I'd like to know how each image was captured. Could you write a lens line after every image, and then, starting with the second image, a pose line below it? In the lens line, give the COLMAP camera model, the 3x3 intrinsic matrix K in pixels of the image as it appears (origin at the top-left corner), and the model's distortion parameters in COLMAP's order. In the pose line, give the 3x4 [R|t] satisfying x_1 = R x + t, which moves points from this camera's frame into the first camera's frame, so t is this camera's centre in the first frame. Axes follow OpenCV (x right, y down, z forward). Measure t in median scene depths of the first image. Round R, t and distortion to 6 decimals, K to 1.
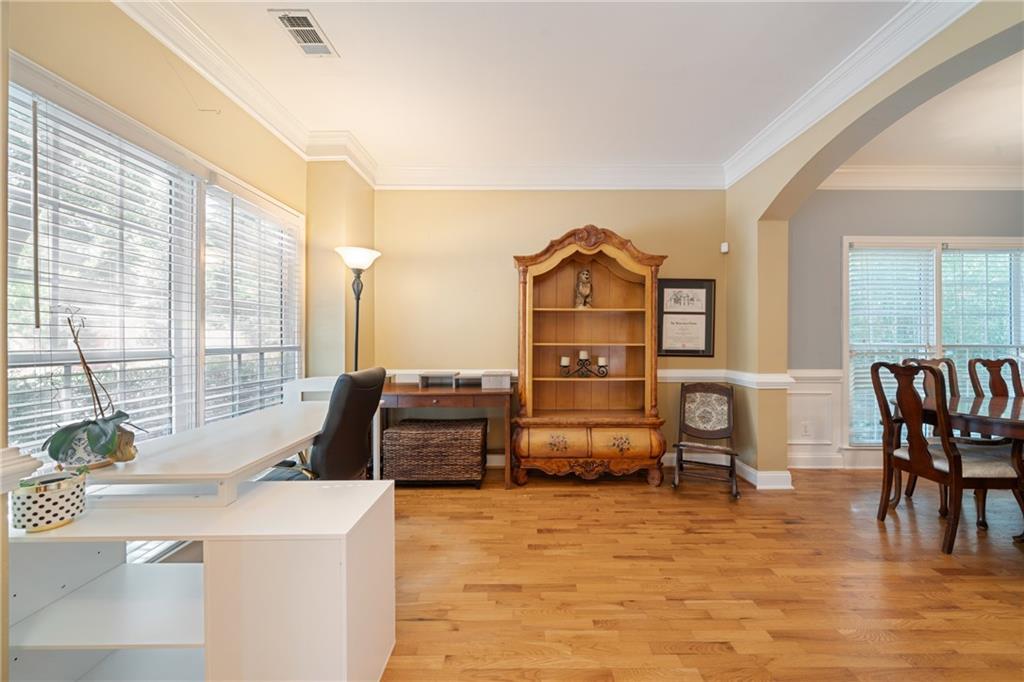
lens RADIAL K [[368.5, 0, 530.3], [0, 368.5, 338.5], [0, 0, 1]] dist [-0.001005, -0.000642]
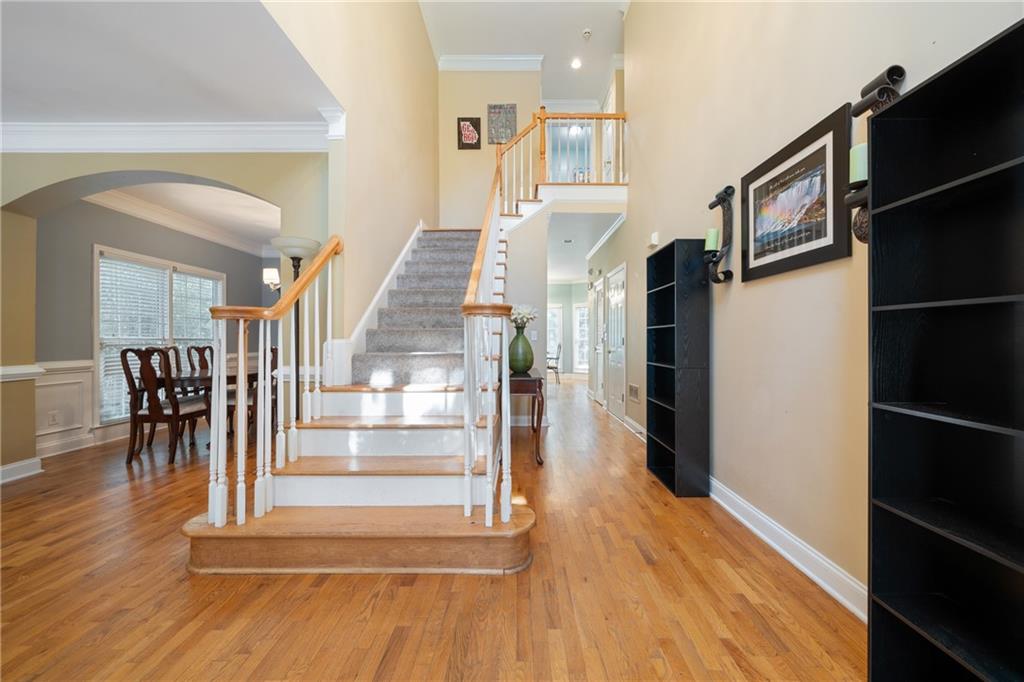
lens RADIAL K [[368.5, 0, 509.7], [0, 368.5, 337.8], [0, 0, 1]] dist [-0.001005, -0.000642]
pose [[0.003838, 0.002224, 0.999990, -0.343816], [0.003516, 0.999991, -0.002238, 0.026381], [-0.999986, 0.003525, 0.003830, -0.355412]]
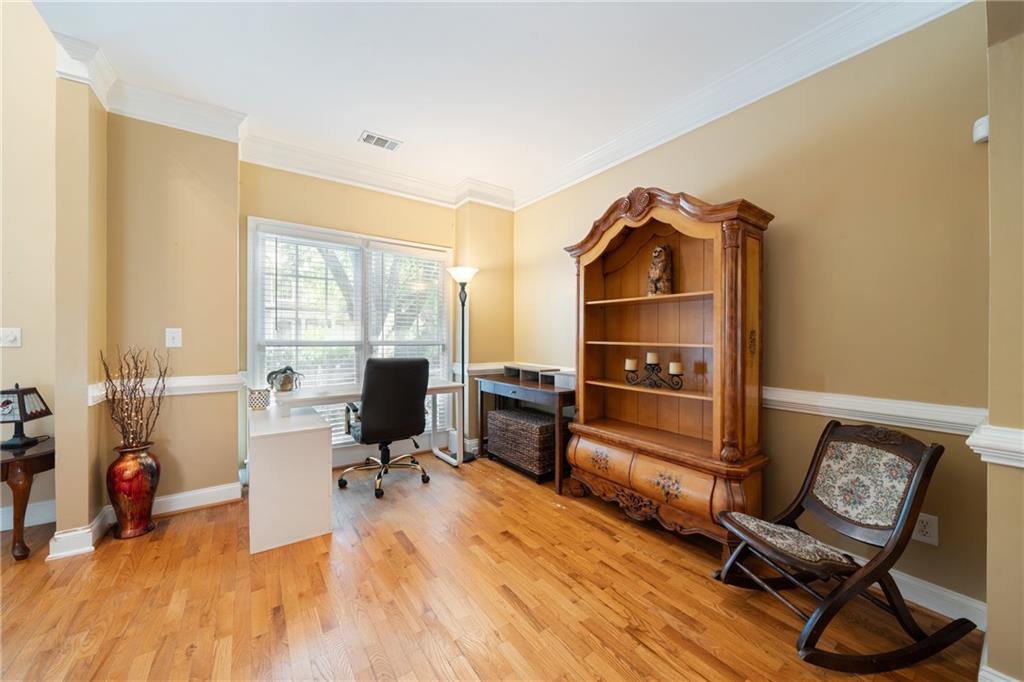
lens RADIAL K [[368.5, 0, 510.2], [0, 368.5, 338.7], [0, 0, 1]] dist [-0.001005, -0.000642]
pose [[0.585846, 0.007063, -0.810392, 0.639434], [-0.006646, 0.999970, 0.003911, 0.003828], [0.810395, 0.003094, 0.585875, 0.340934]]
